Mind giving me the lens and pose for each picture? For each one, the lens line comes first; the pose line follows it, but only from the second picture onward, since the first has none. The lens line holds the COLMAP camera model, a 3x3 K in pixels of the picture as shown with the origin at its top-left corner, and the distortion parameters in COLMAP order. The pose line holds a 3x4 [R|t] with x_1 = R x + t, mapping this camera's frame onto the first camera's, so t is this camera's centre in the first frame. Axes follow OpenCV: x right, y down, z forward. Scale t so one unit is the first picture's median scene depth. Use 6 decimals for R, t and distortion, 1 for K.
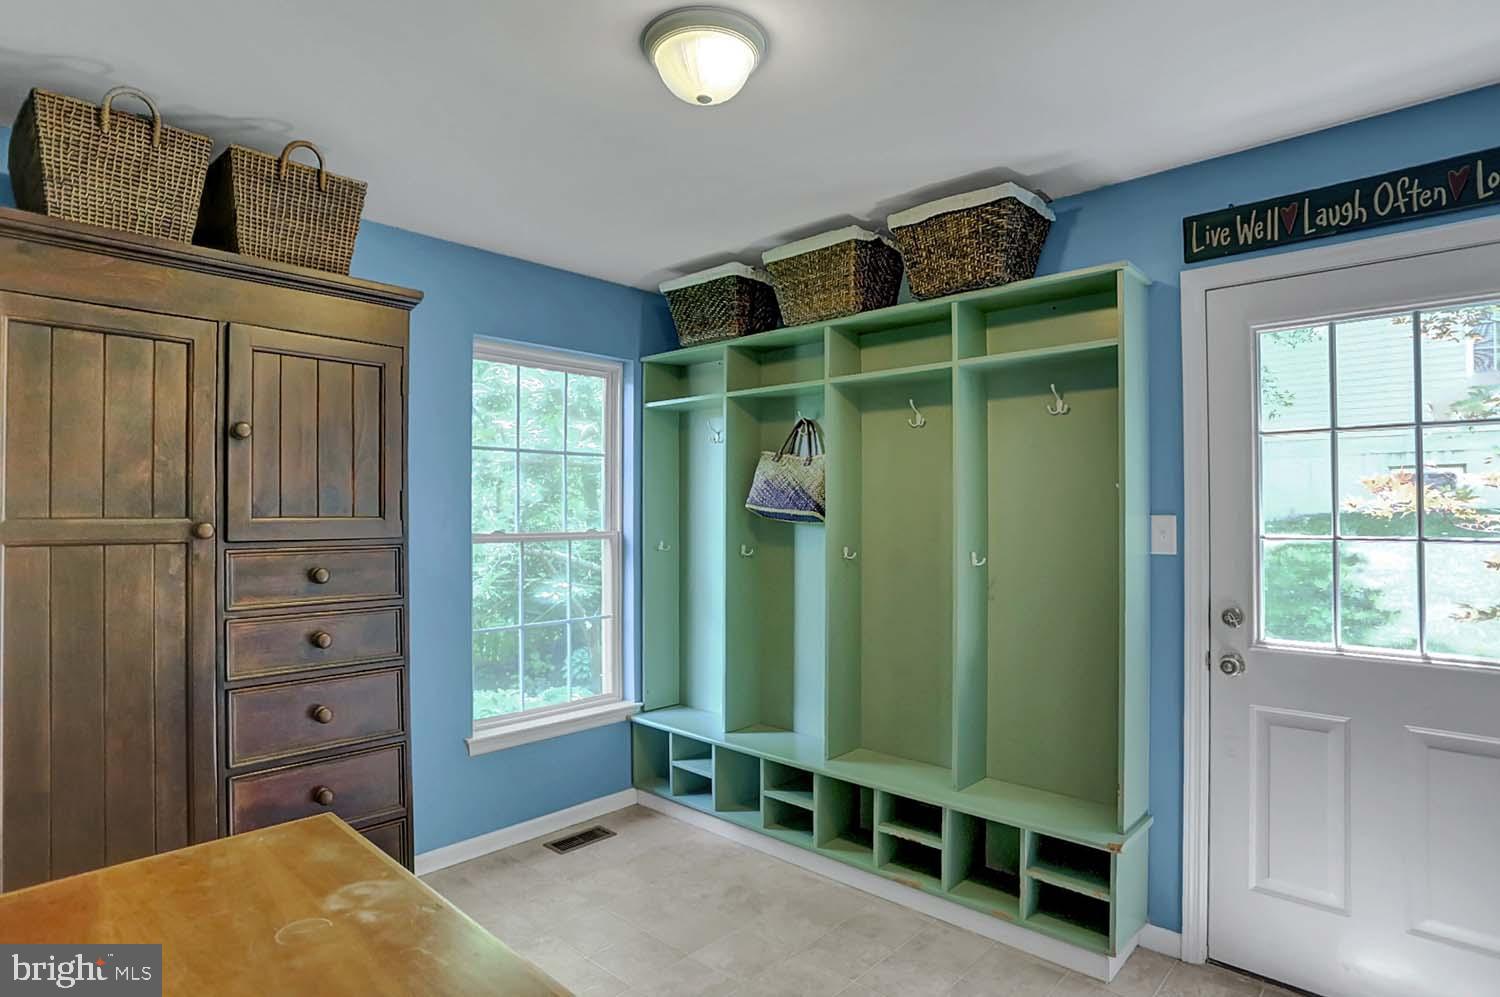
lens RADIAL K [[799.5, 0, 751.9], [0, 799.5, 491.1], [0, 0, 1]] dist [-0.037514, 0.009910]
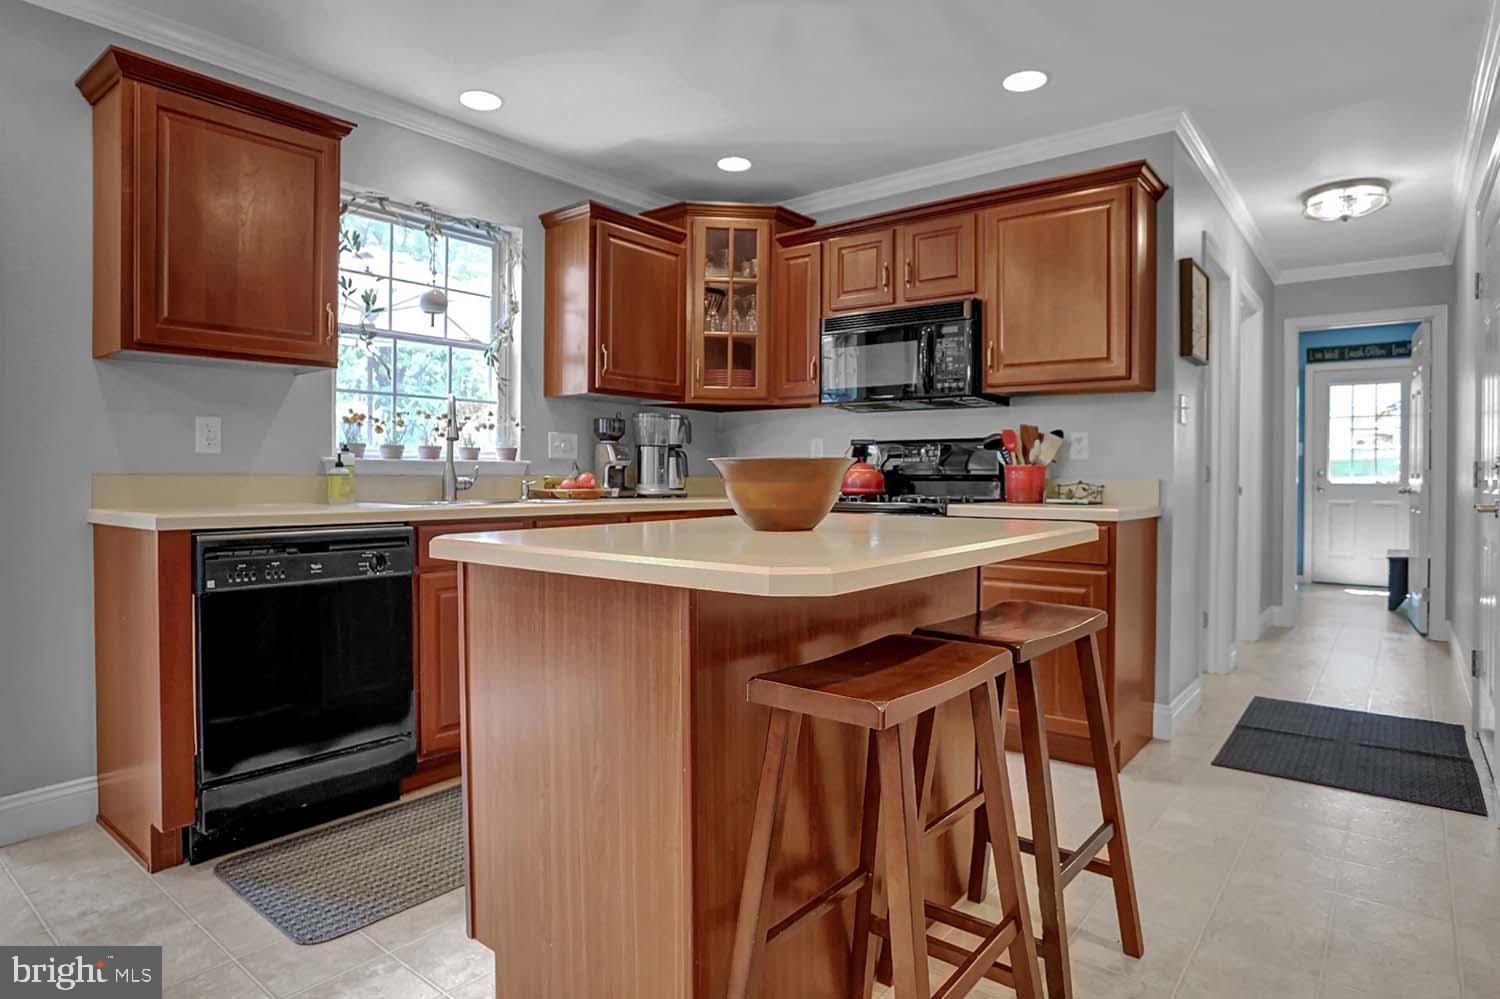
lens RADIAL K [[844.7, 0, 748.2], [0, 844.7, 493.5], [0, 0, 1]] dist [-0.048545, 0.003592]
pose [[0.991940, 0.001692, 0.126698, -2.213448], [-0.005330, 0.999583, 0.028381, 0.160603], [-0.126597, -0.028827, 0.991535, -2.123615]]
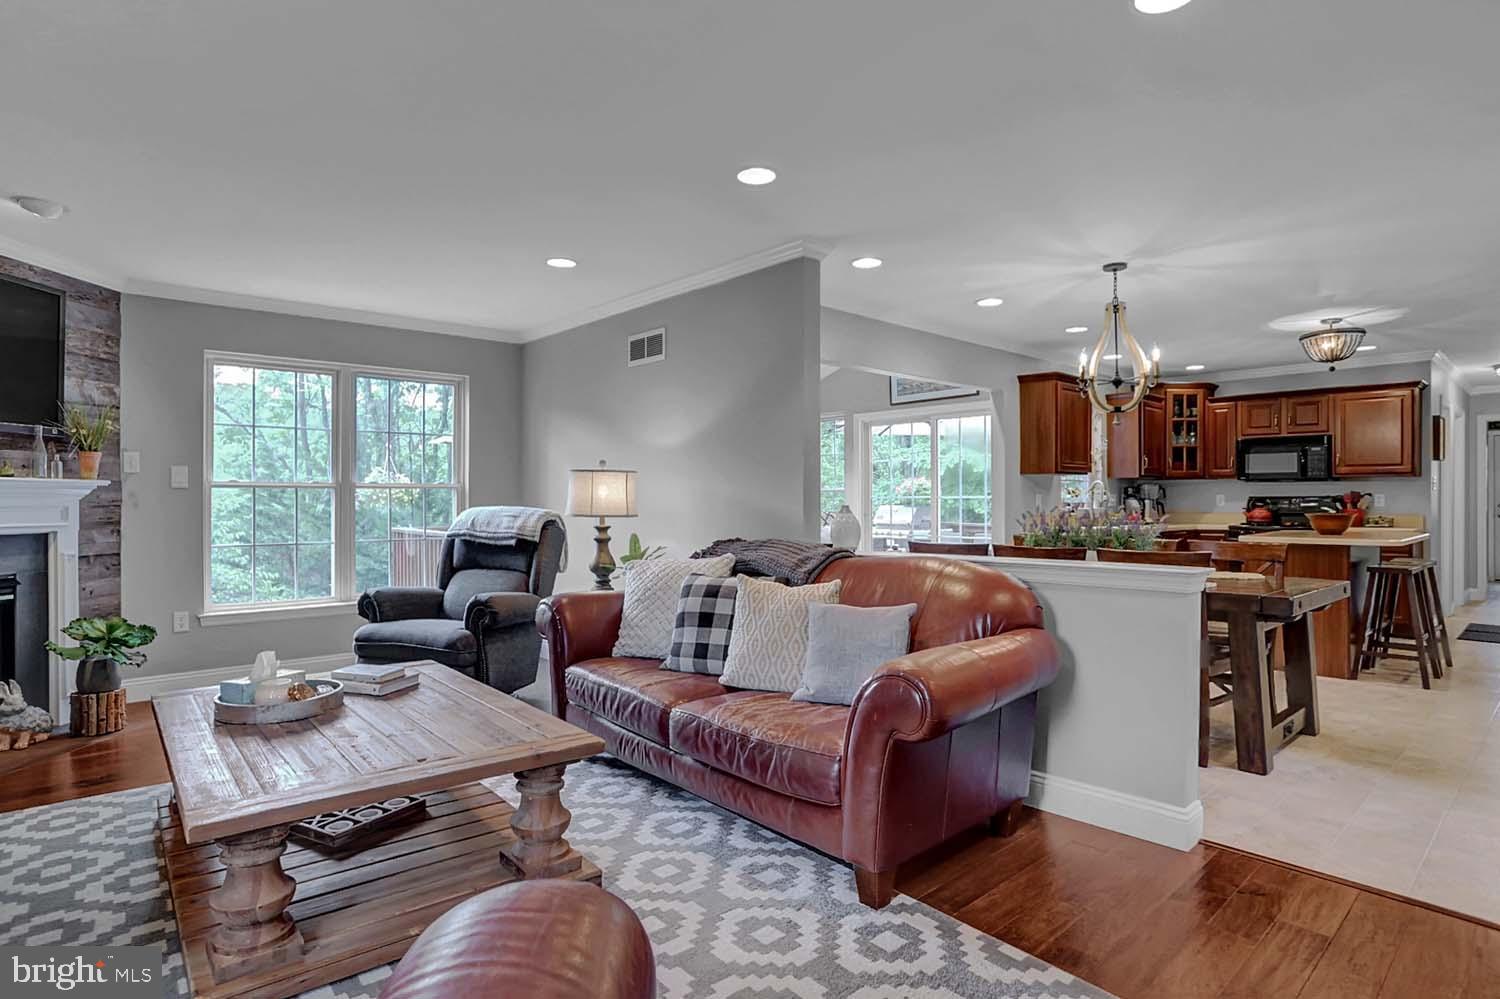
lens RADIAL K [[799.5, 0, 745.4], [0, 799.5, 506.7], [0, 0, 1]] dist [-0.037514, 0.009910]
pose [[0.999563, -0.000381, -0.029541, -3.800373], [0.000900, 0.999845, 0.017559, 0.084482], [0.029530, -0.017578, 0.999409, -3.813360]]
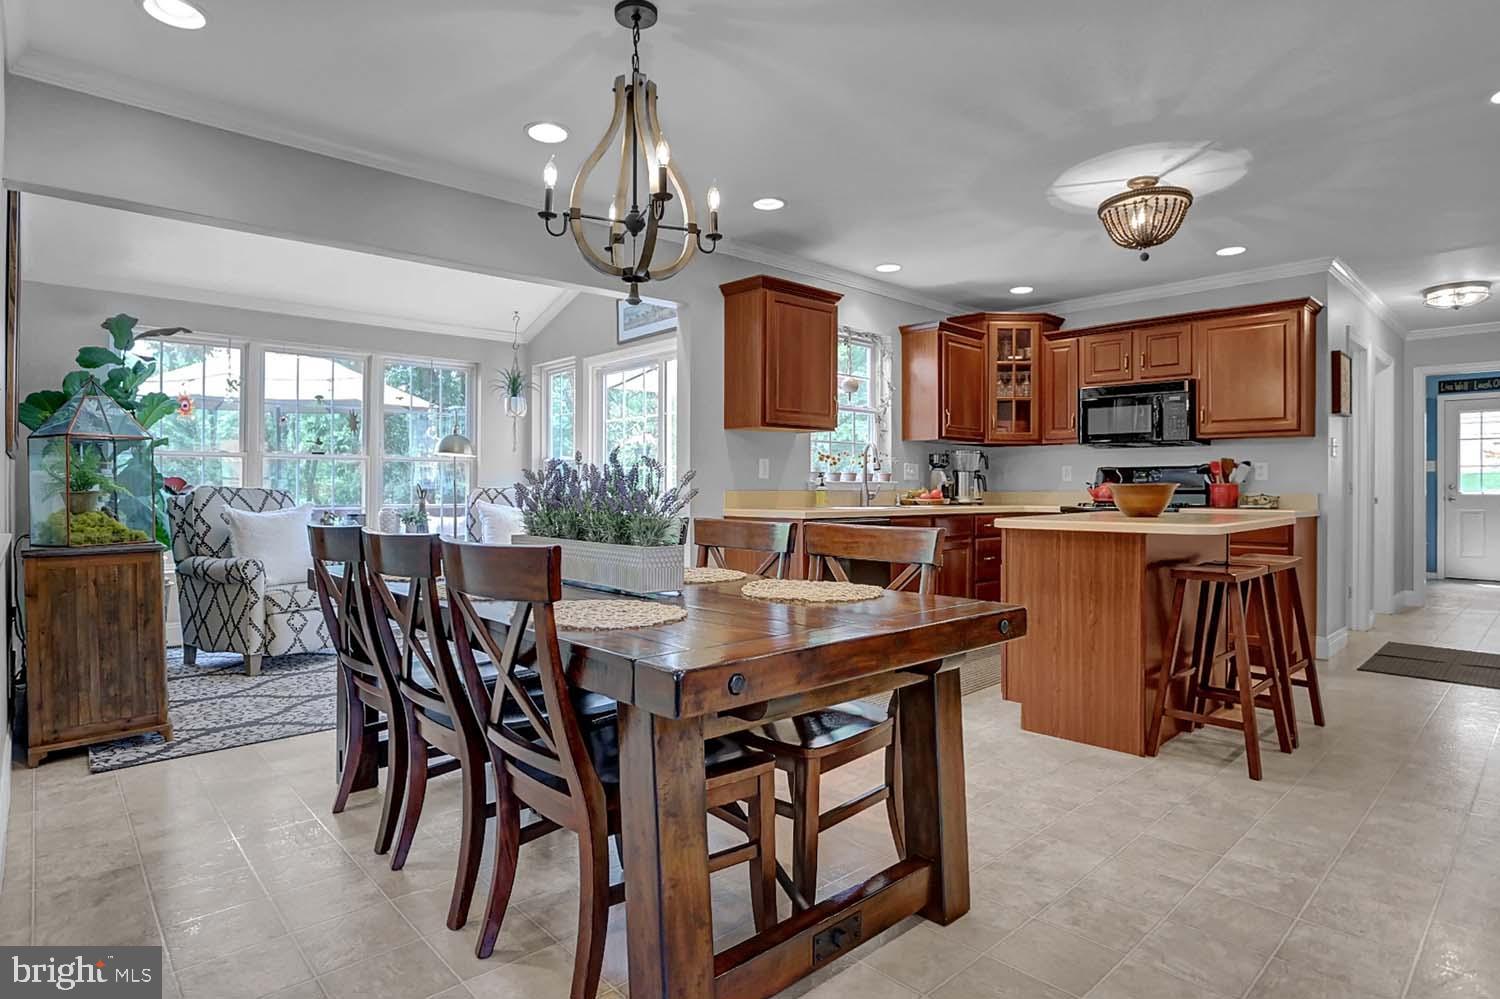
lens RADIAL K [[799.5, 0, 759.6], [0, 799.5, 495.9], [0, 0, 1]] dist [-0.037514, 0.009910]
pose [[0.999967, 0.002816, -0.007650, -2.811518], [-0.002680, 0.999841, 0.017644, 0.148724], [0.007698, -0.017623, 0.999815, -2.909607]]
